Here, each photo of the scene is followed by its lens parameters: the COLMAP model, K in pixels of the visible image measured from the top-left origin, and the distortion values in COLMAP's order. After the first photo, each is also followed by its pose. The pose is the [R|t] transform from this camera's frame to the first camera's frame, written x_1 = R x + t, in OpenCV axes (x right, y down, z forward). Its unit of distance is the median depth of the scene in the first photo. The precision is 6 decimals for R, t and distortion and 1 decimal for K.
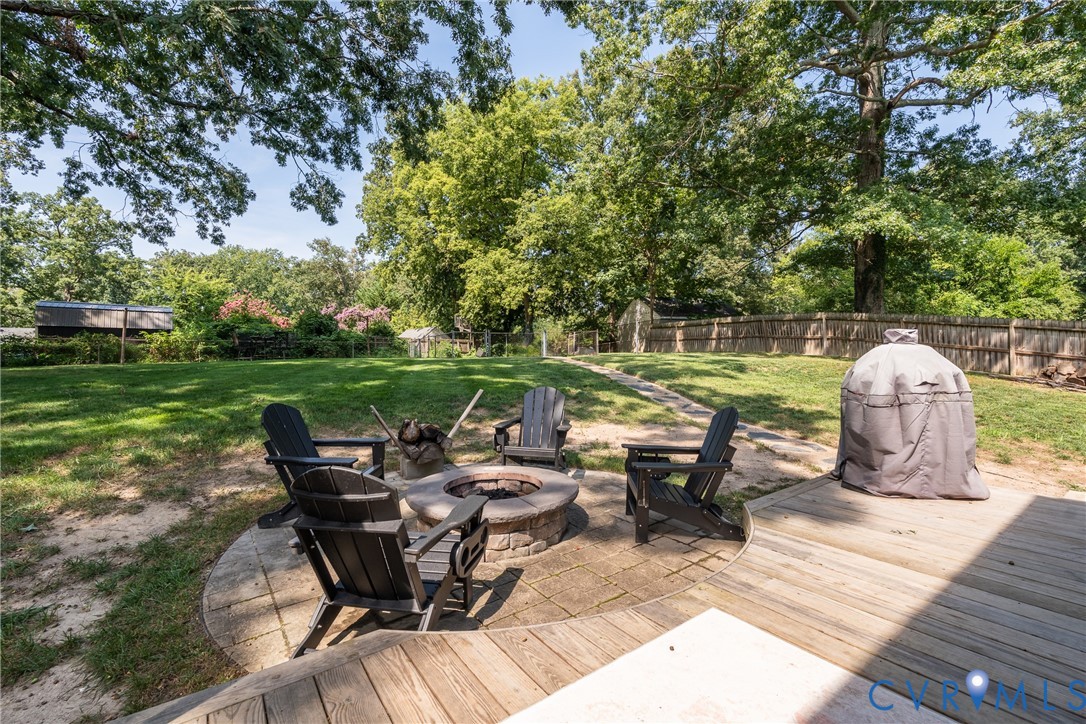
lens RADIAL K [[475.7, 0, 543.7], [0, 475.7, 361.0], [0, 0, 1]] dist [-0.004461, -0.000130]
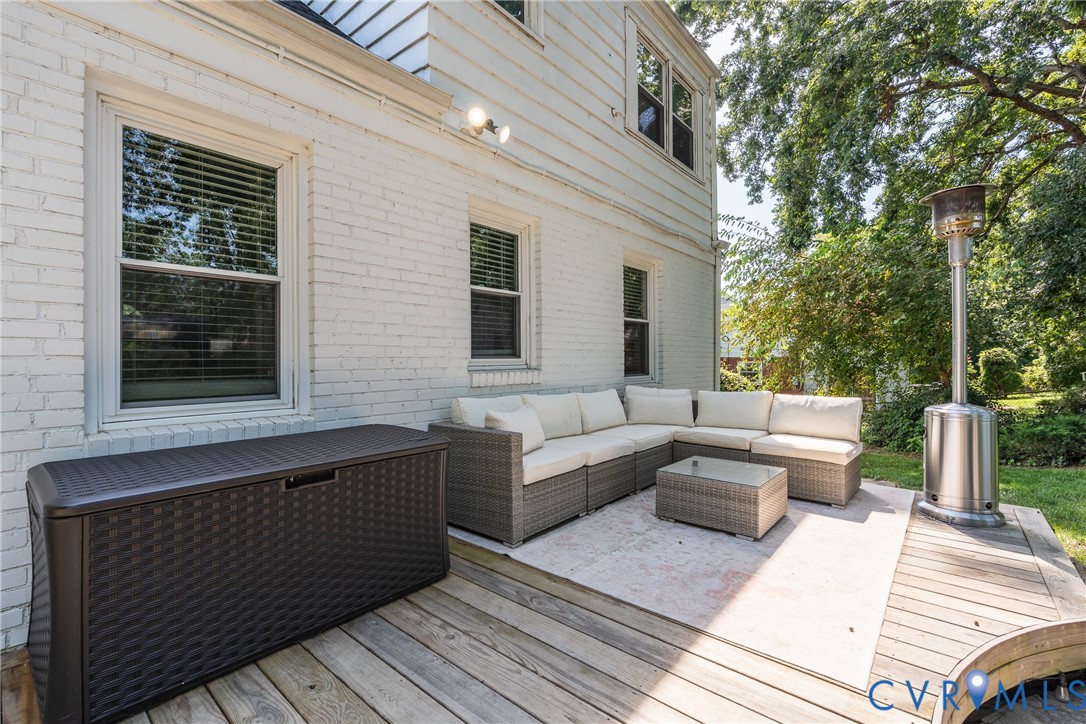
lens RADIAL K [[478.4, 0, 539.2], [0, 478.4, 356.0], [0, 0, 1]] dist [-0.003247, -0.000240]
pose [[-0.972343, 0.012545, -0.233221, 0.123198], [0.011486, 0.999917, 0.005899, -0.003421], [0.233275, 0.003057, -0.972406, 0.192108]]
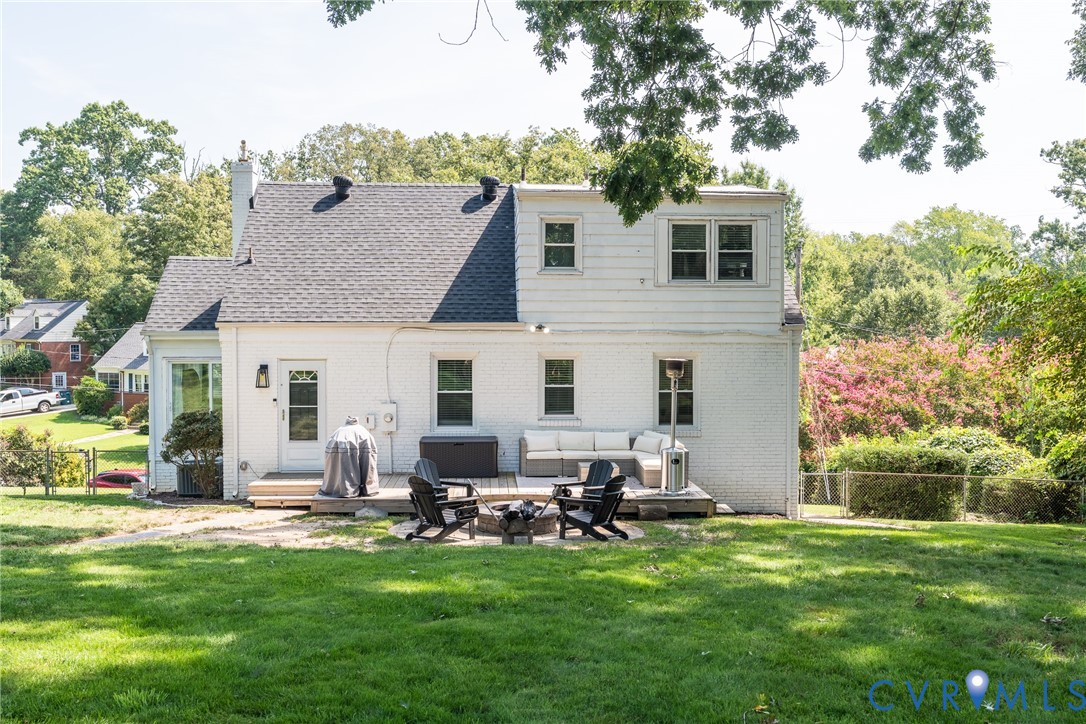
lens RADIAL K [[1070.1, 0, 543.0], [0, 1070.1, 362.0], [0, 0, 1]] dist [0.008653, 0.004311]
pose [[-0.838450, -0.007088, 0.544932, -0.543812], [0.011239, 0.999478, 0.030292, -0.096191], [-0.544862, 0.031523, -0.837933, 0.975521]]
